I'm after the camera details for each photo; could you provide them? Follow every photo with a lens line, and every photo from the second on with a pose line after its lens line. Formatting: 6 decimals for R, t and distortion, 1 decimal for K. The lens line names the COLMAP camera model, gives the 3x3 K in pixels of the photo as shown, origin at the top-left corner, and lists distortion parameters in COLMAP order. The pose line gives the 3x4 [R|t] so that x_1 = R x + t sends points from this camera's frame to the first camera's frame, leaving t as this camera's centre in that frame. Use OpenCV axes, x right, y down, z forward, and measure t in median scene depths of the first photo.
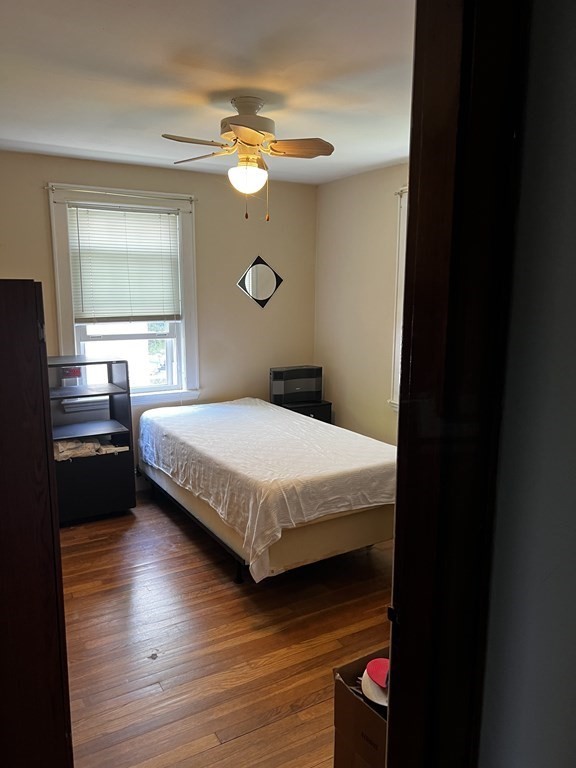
lens RADIAL K [[581.2, 0, 284.8], [0, 581.2, 389.7], [0, 0, 1]] dist [0.059947, -0.065290]
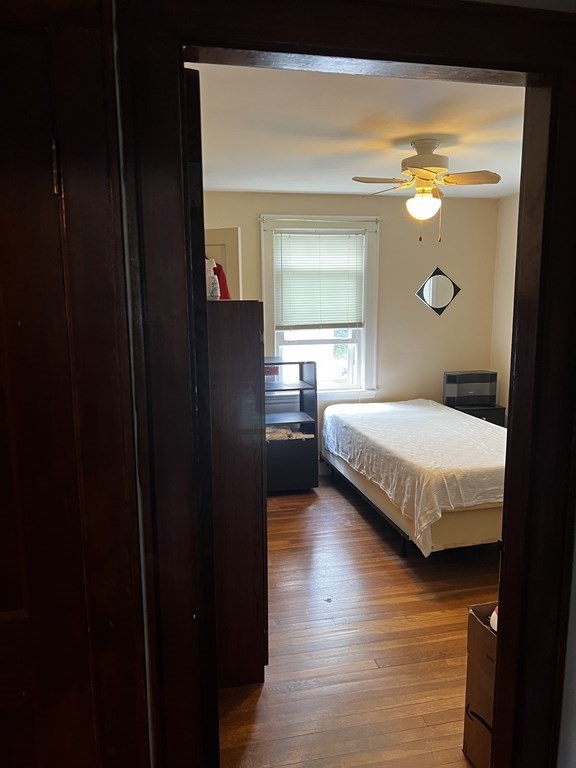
lens RADIAL K [[581.2, 0, 284.8], [0, 581.2, 389.7], [0, 0, 1]] dist [0.059947, -0.065290]
pose [[0.950925, 0.035887, -0.307334, 0.037430], [-0.039152, 0.999223, -0.004462, 0.015881], [0.306935, 0.016276, 0.951591, -0.151503]]
